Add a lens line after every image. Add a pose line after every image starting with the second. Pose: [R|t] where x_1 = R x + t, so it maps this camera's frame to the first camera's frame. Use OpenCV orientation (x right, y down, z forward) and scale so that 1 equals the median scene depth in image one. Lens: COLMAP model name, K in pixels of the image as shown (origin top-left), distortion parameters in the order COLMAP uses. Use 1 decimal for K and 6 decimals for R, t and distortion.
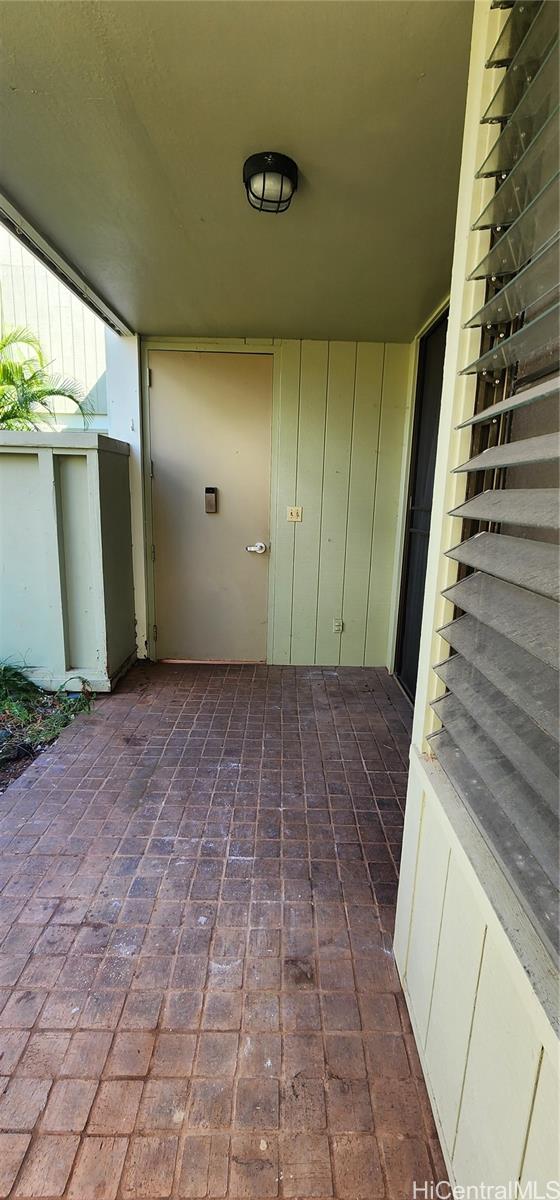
lens RADIAL K [[493.8, 0, 283.4], [0, 493.8, 600.2], [0, 0, 1]] dist [-0.003587, 0.000803]
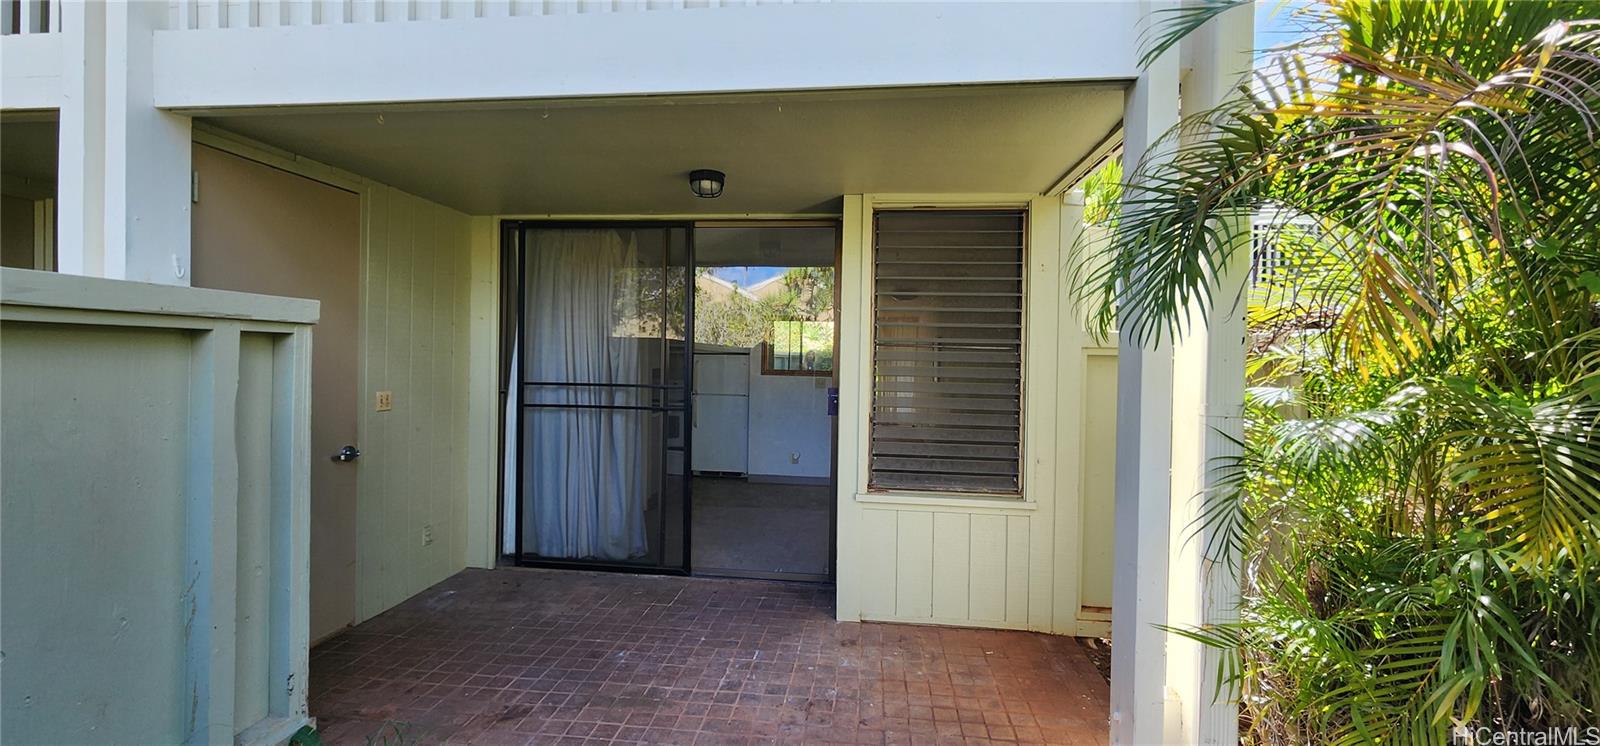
lens RADIAL K [[658.4, 0, 794.6], [0, 658.4, 368.1], [0, 0, 1]] dist [-0.003587, 0.000803]
pose [[0.135470, -0.045729, 0.989726, -1.221260], [0.197231, 0.980186, 0.018292, -0.165029], [-0.970952, 0.192727, 0.141805, 0.346130]]
